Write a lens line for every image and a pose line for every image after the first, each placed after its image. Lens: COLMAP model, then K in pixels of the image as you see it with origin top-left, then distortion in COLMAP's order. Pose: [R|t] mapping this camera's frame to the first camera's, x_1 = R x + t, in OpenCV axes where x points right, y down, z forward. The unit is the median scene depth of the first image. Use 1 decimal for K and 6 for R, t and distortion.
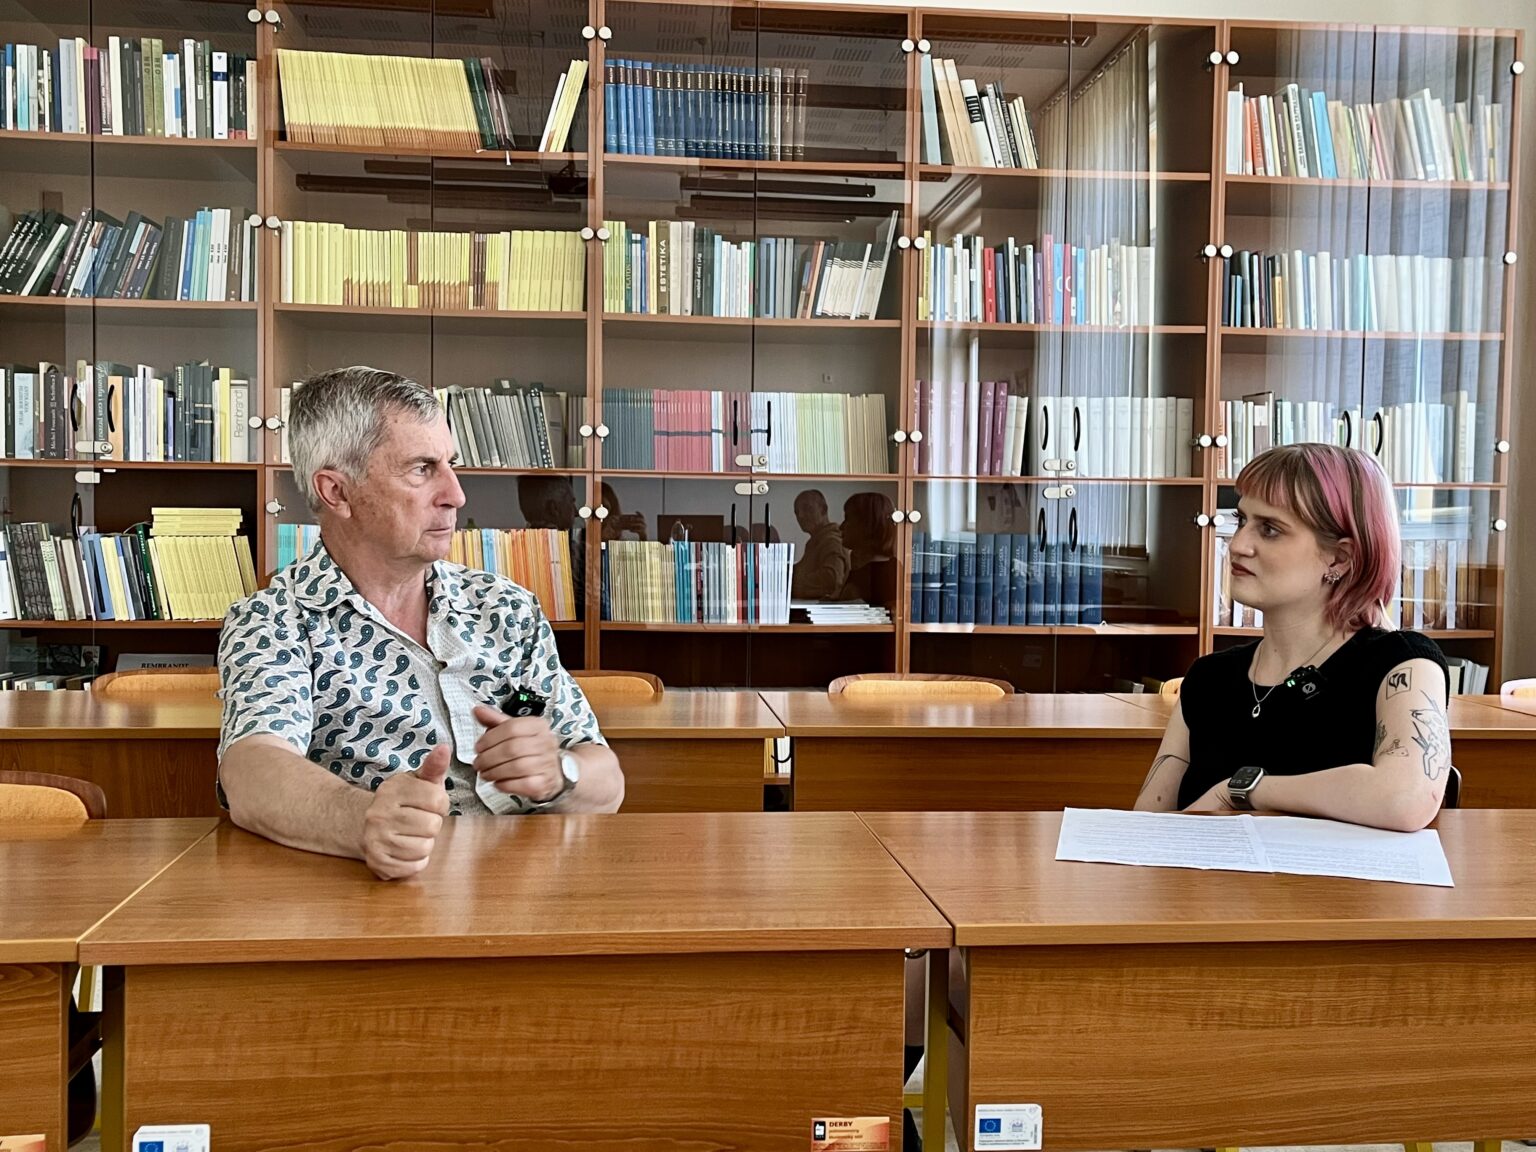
lens RADIAL K [[1528.2, 0, 768.0], [0, 1528.2, 576.0], [0, 0, 1]] dist [0.045603, -0.019213]
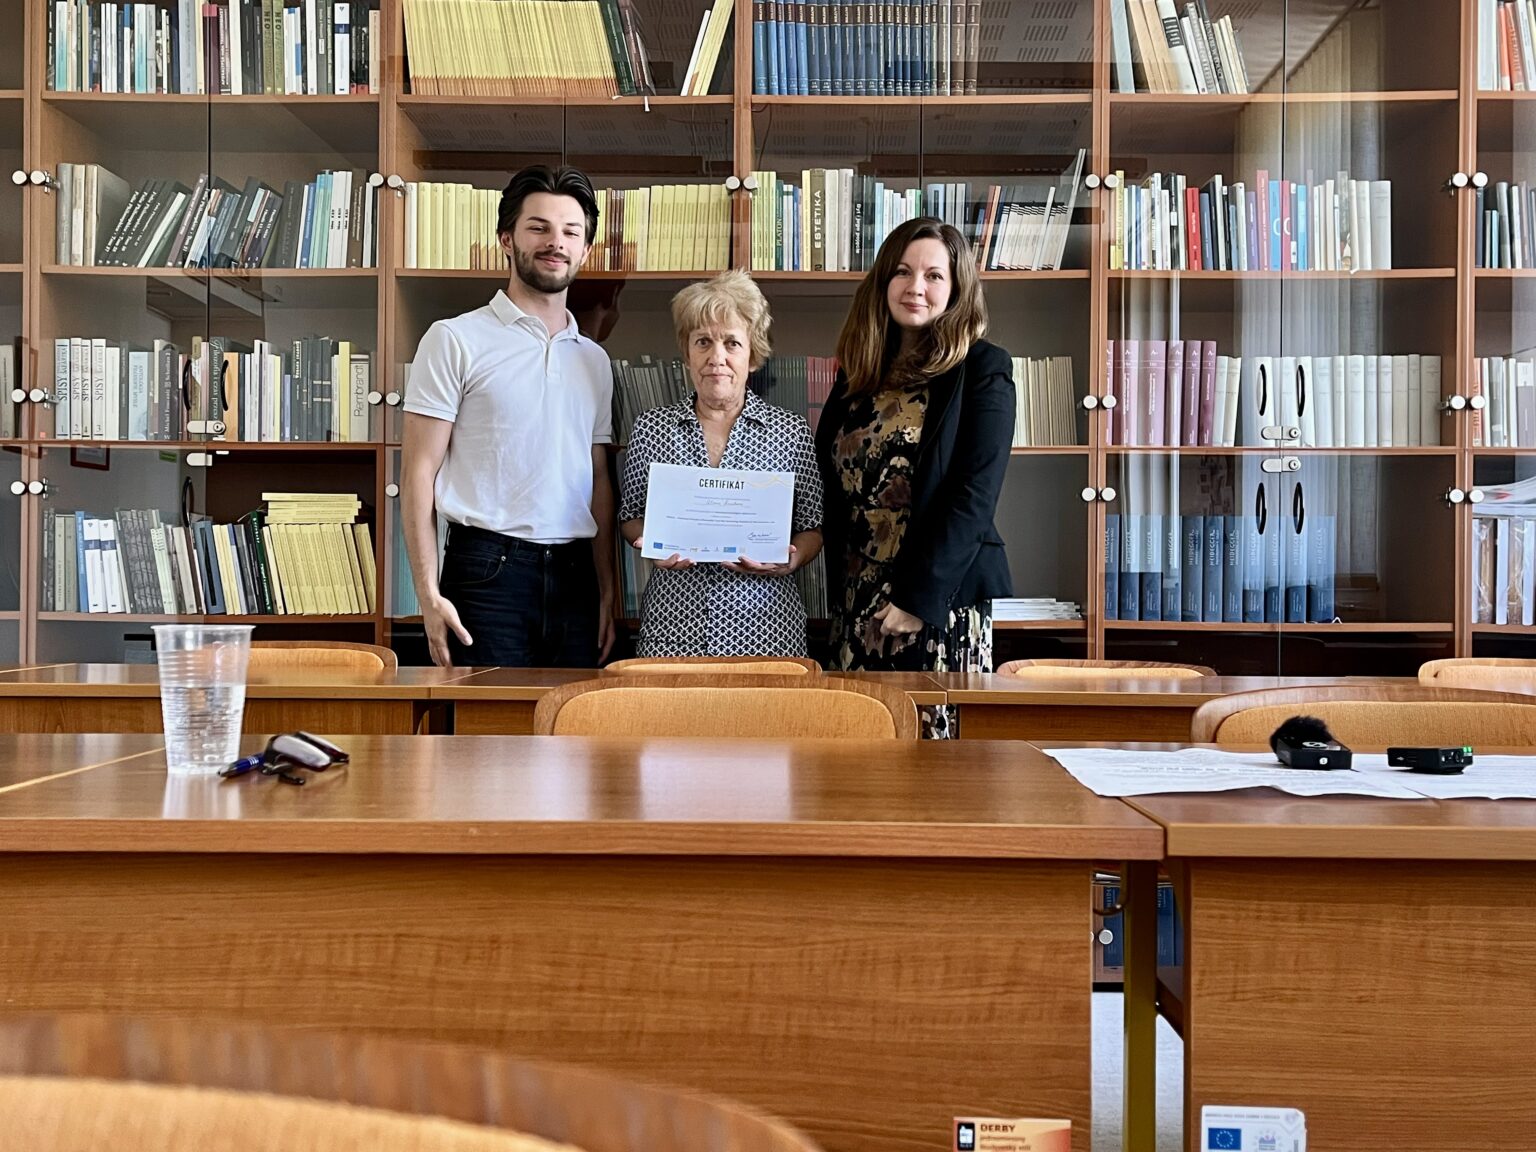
lens RADIAL K [[1564.8, 0, 774.0], [0, 1564.8, 580.7], [0, 0, 1]] dist [0.032276, 0.015614]
pose [[0.993221, -0.006753, -0.116046, 0.011093], [0.001420, 0.998941, -0.045978, 0.051759], [0.116234, 0.045501, 0.992179, 0.101975]]
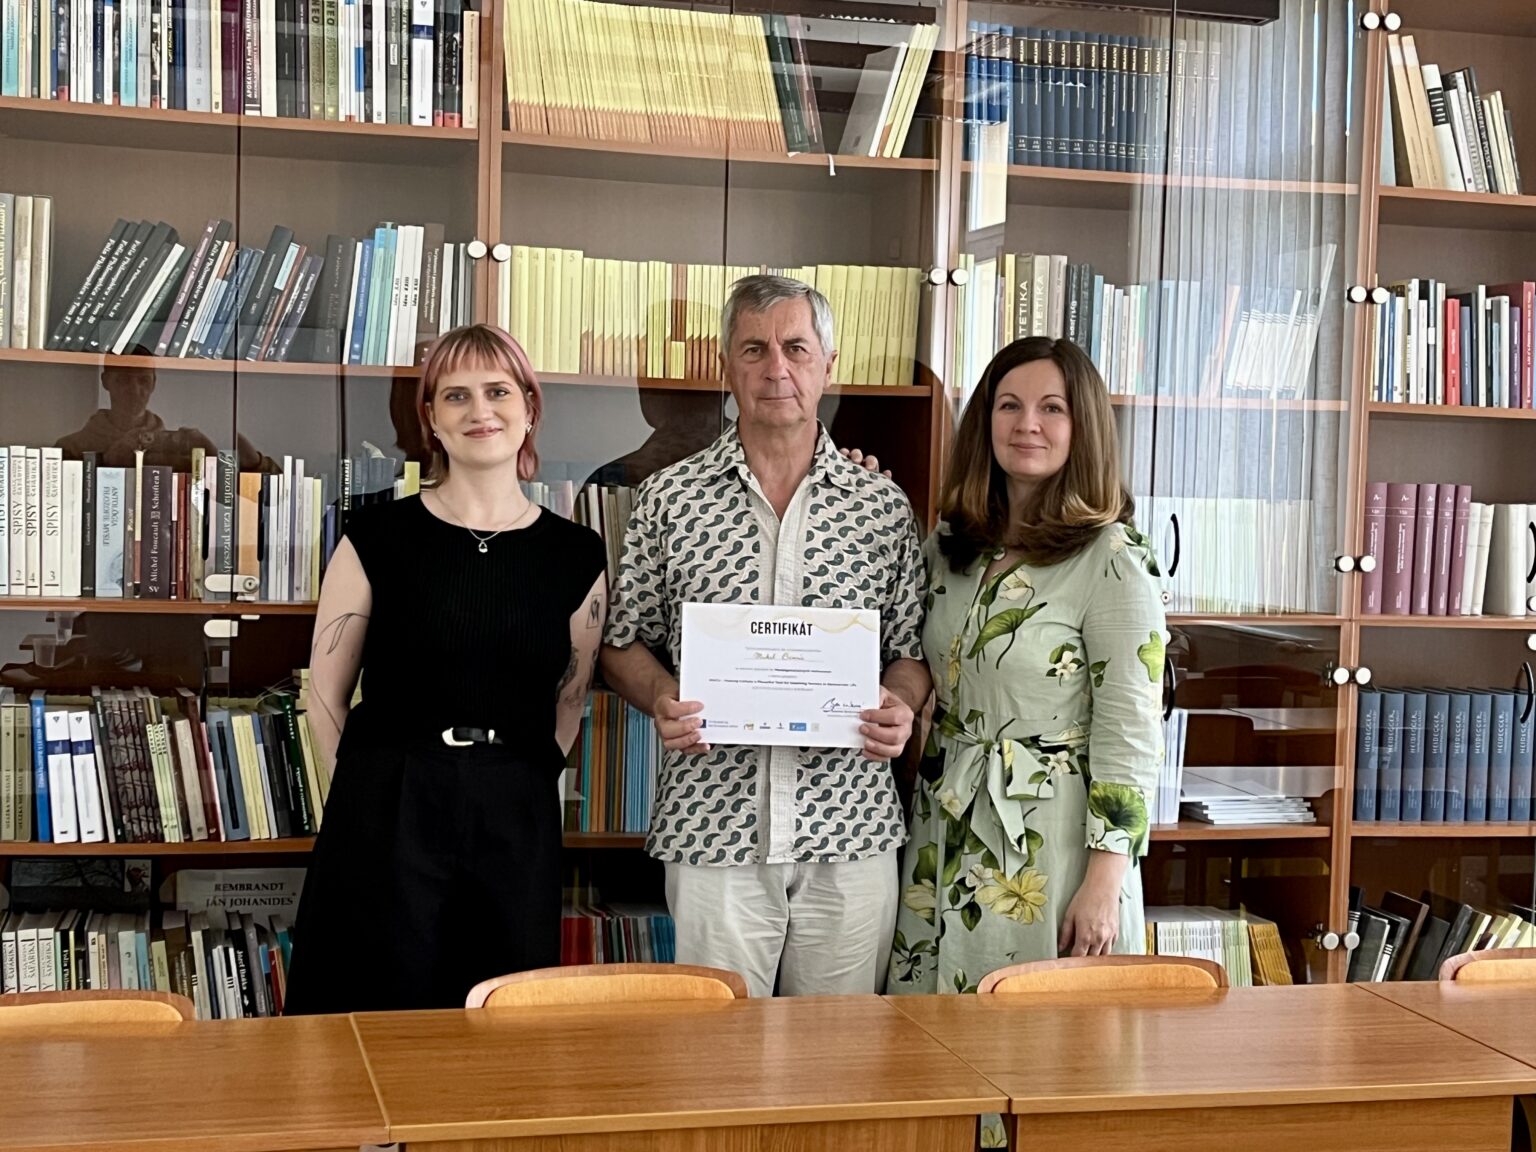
lens RADIAL K [[2317.0, 0, 782.0], [0, 2317.0, 570.5], [0, 0, 1]] dist [0.168504, -0.586274]
pose [[0.986358, 0.007988, 0.164419, -0.361893], [-0.011027, 0.999785, 0.017579, -0.107523], [-0.164243, -0.019153, 0.986234, -0.034963]]
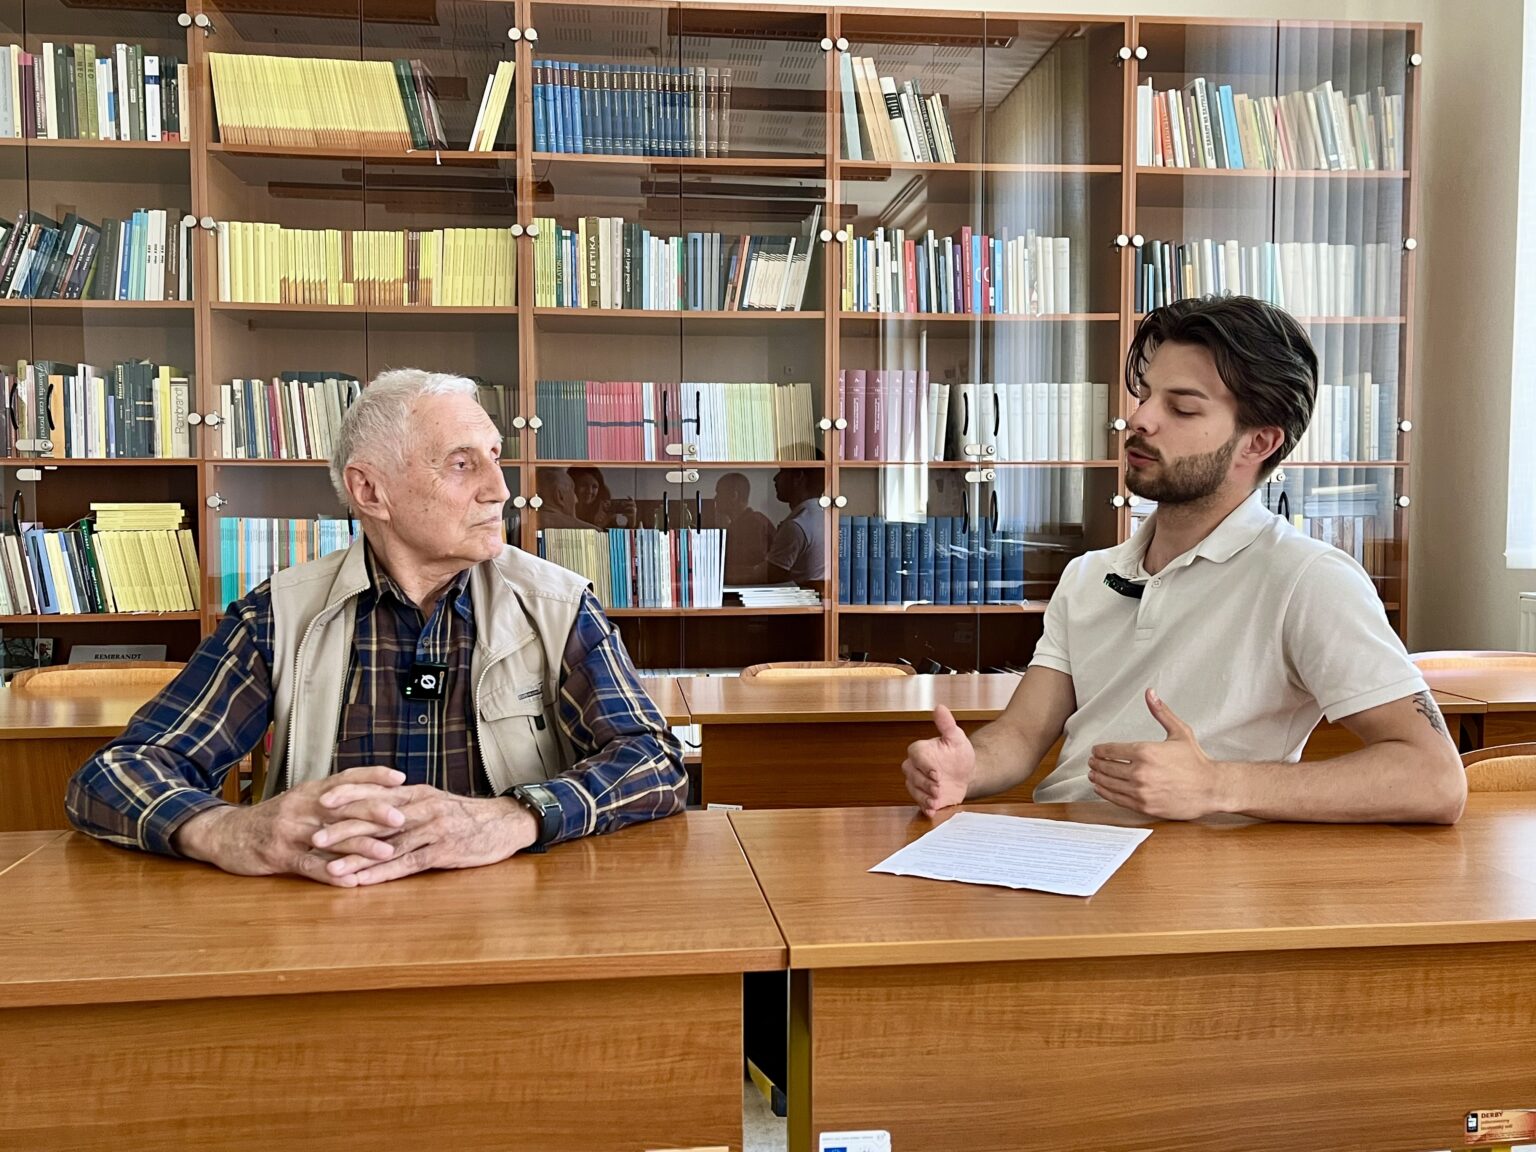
lens RADIAL K [[1413.1, 0, 764.6], [0, 1413.1, 567.6], [0, 0, 1]] dist [0.043784, -0.014049]
pose [[0.999821, -0.015048, 0.011433, 0.033744], [0.014938, 0.999842, 0.009654, -0.004226], [-0.011577, -0.009481, 0.999888, 0.045526]]
